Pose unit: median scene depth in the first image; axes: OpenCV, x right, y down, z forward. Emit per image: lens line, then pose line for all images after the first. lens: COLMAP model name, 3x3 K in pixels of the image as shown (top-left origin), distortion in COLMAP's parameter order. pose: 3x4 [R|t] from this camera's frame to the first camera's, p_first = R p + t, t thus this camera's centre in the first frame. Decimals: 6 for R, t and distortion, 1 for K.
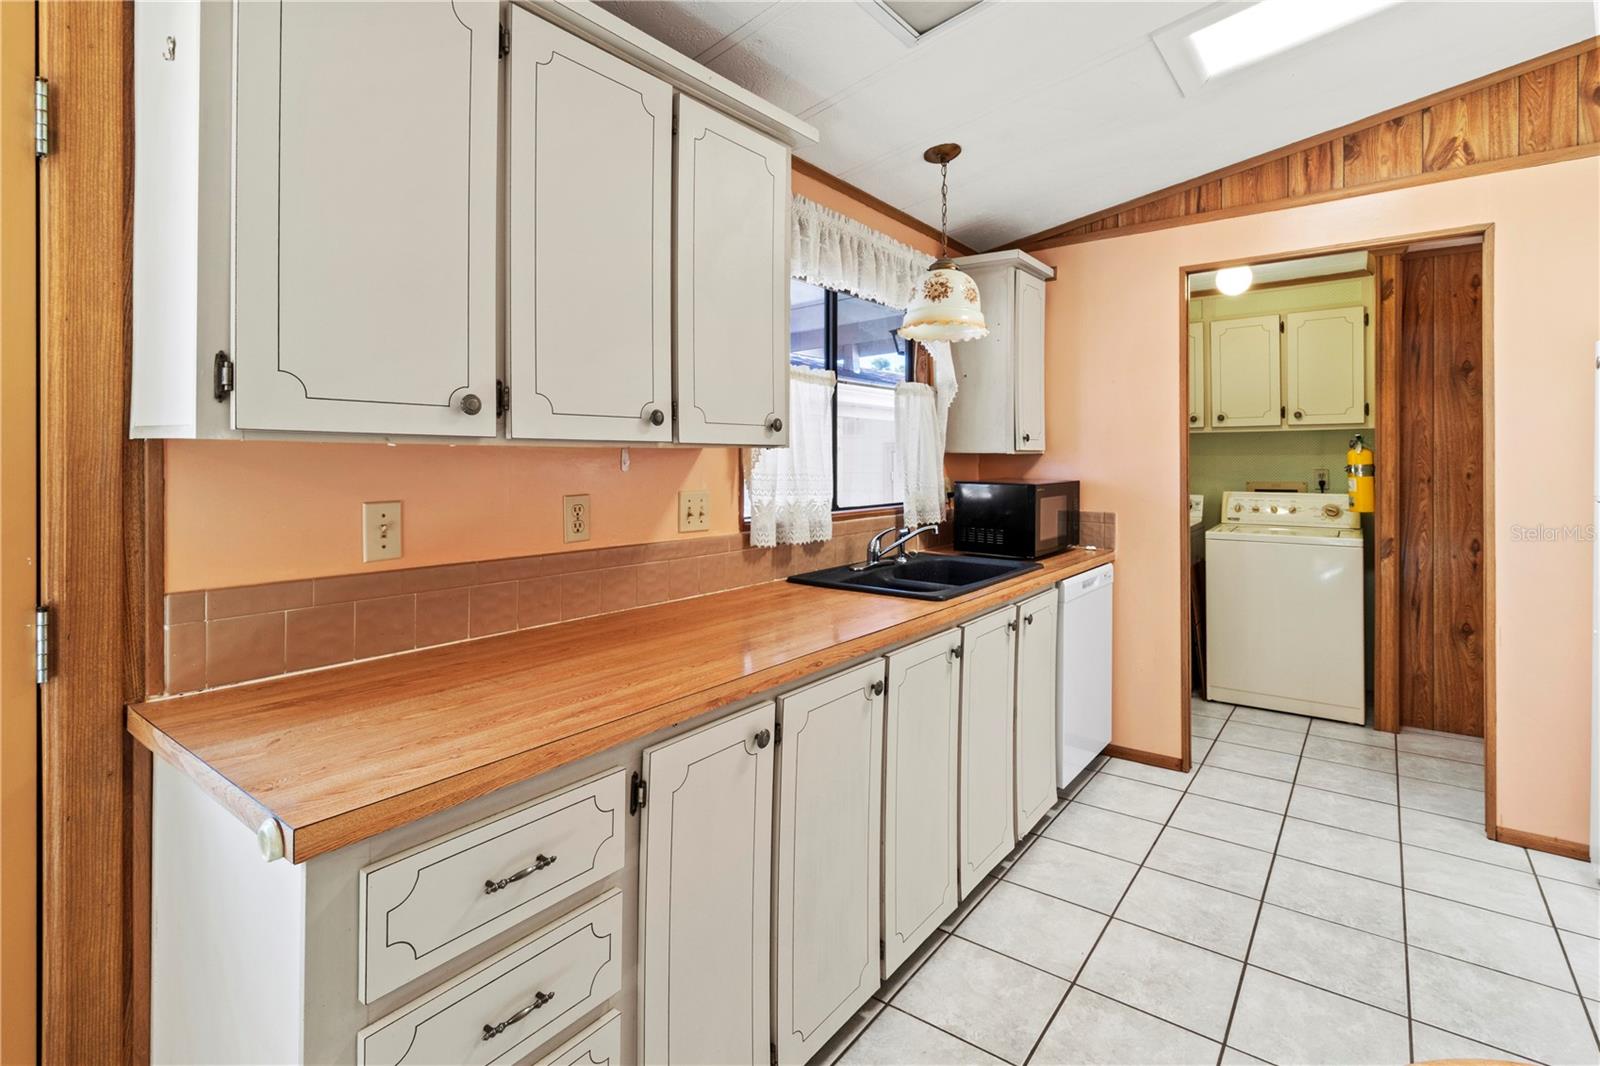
lens RADIAL K [[756.4, 0, 825.2], [0, 756.4, 458.9], [0, 0, 1]] dist [0.000141, 0.000016]
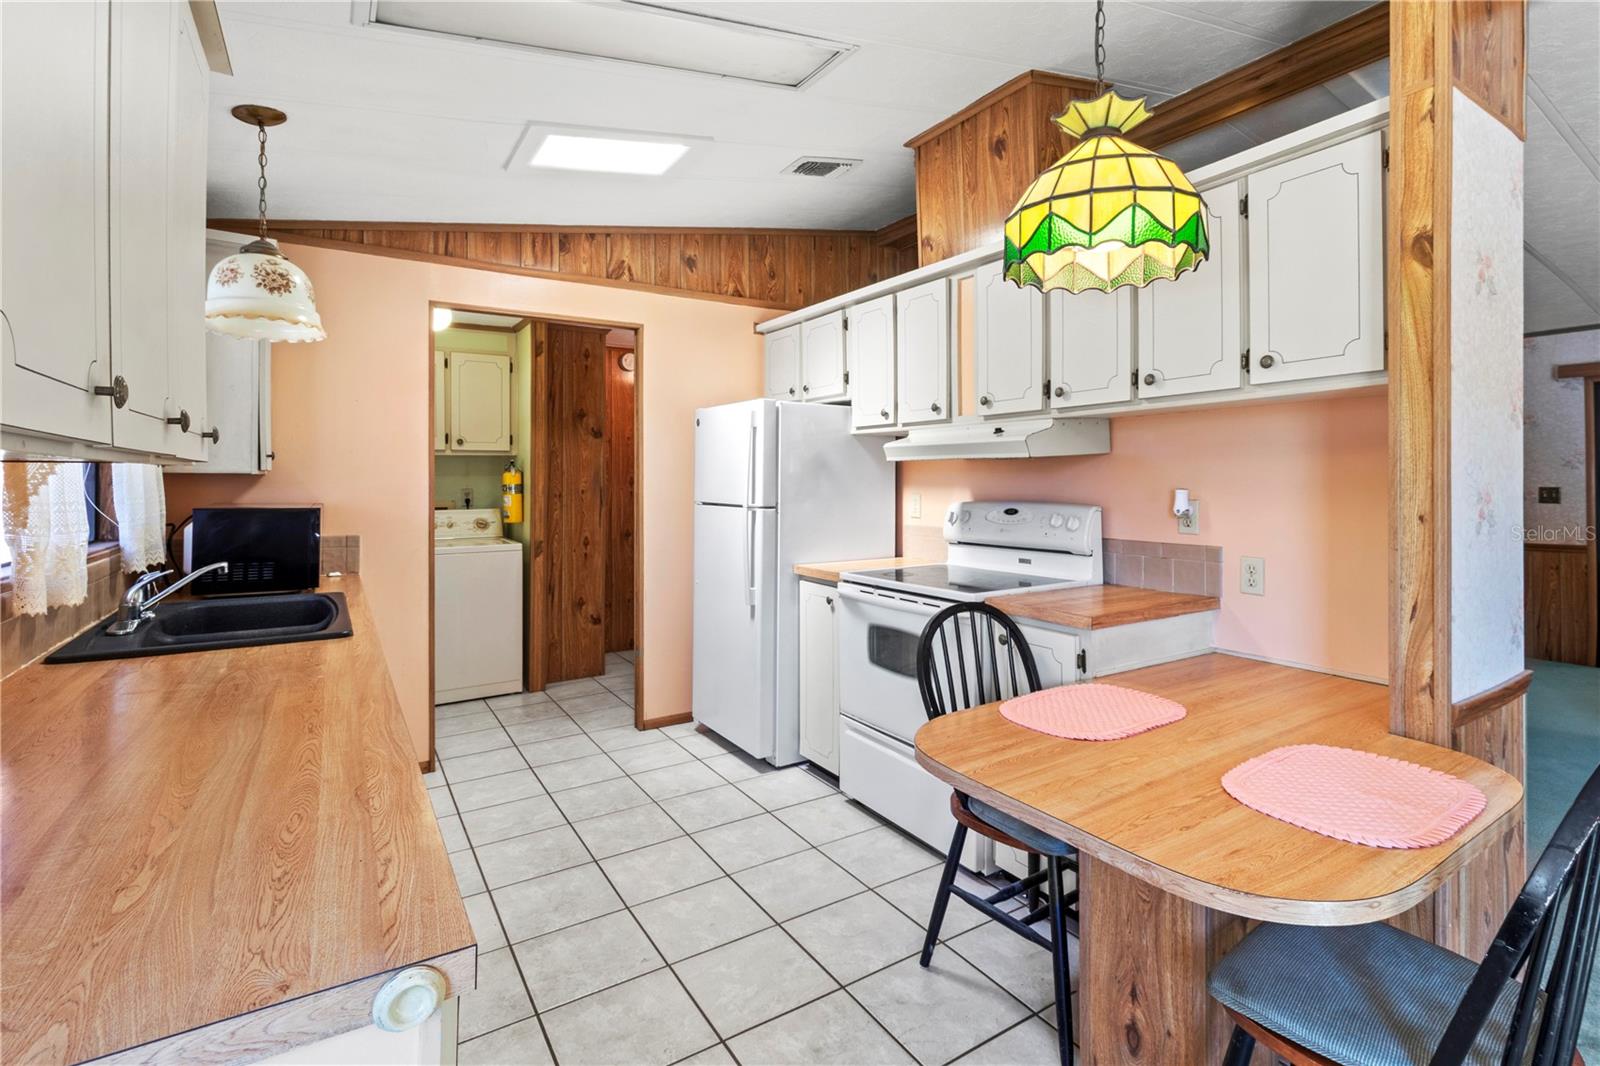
lens RADIAL K [[755.9, 0, 831.2], [0, 755.9, 476.9], [0, 0, 1]] dist [0.001926, 0.000262]
pose [[0.346859, 0.002061, 0.937915, -0.351113], [0.002836, 0.999991, -0.003246, 0.001028], [-0.937913, 0.003785, 0.346850, 0.099817]]
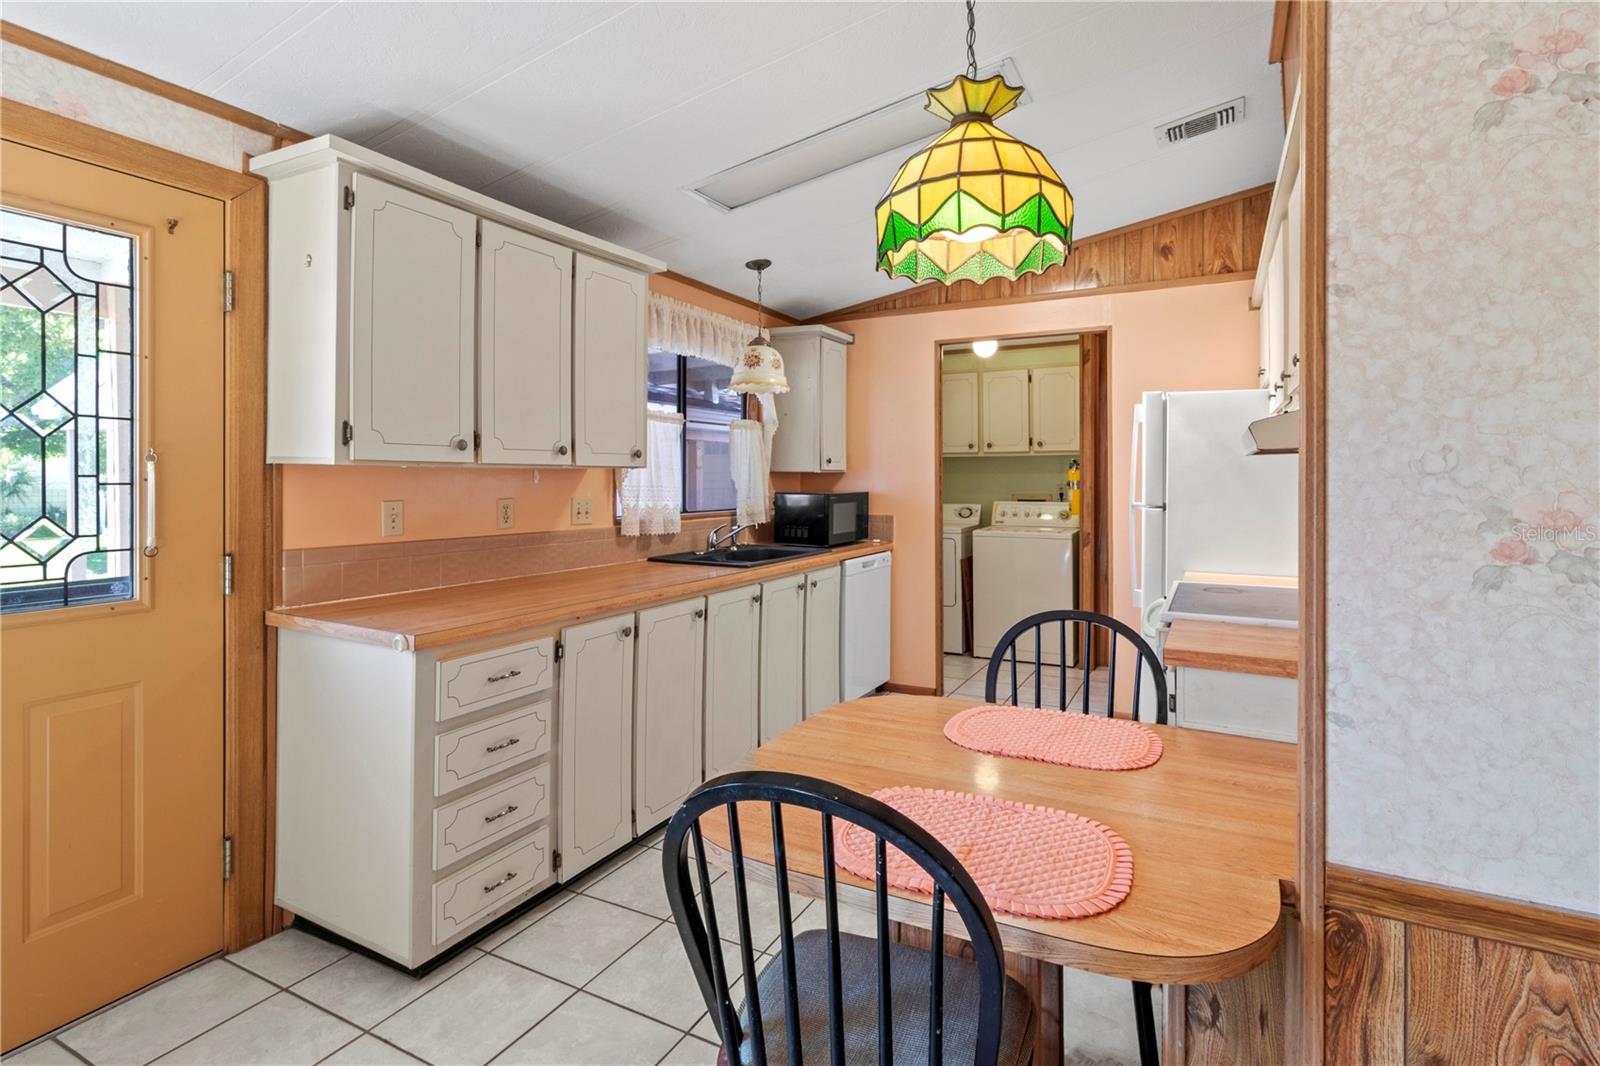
lens RADIAL K [[769.8, 0, 829.3], [0, 769.8, 478.1], [0, 0, 1]] dist [-0.002825, -0.000485]
pose [[0.986820, 0.001509, 0.161812, 0.043537], [-0.001896, 0.999996, 0.002238, 0.000684], [-0.161808, -0.002516, 0.986819, -0.404444]]
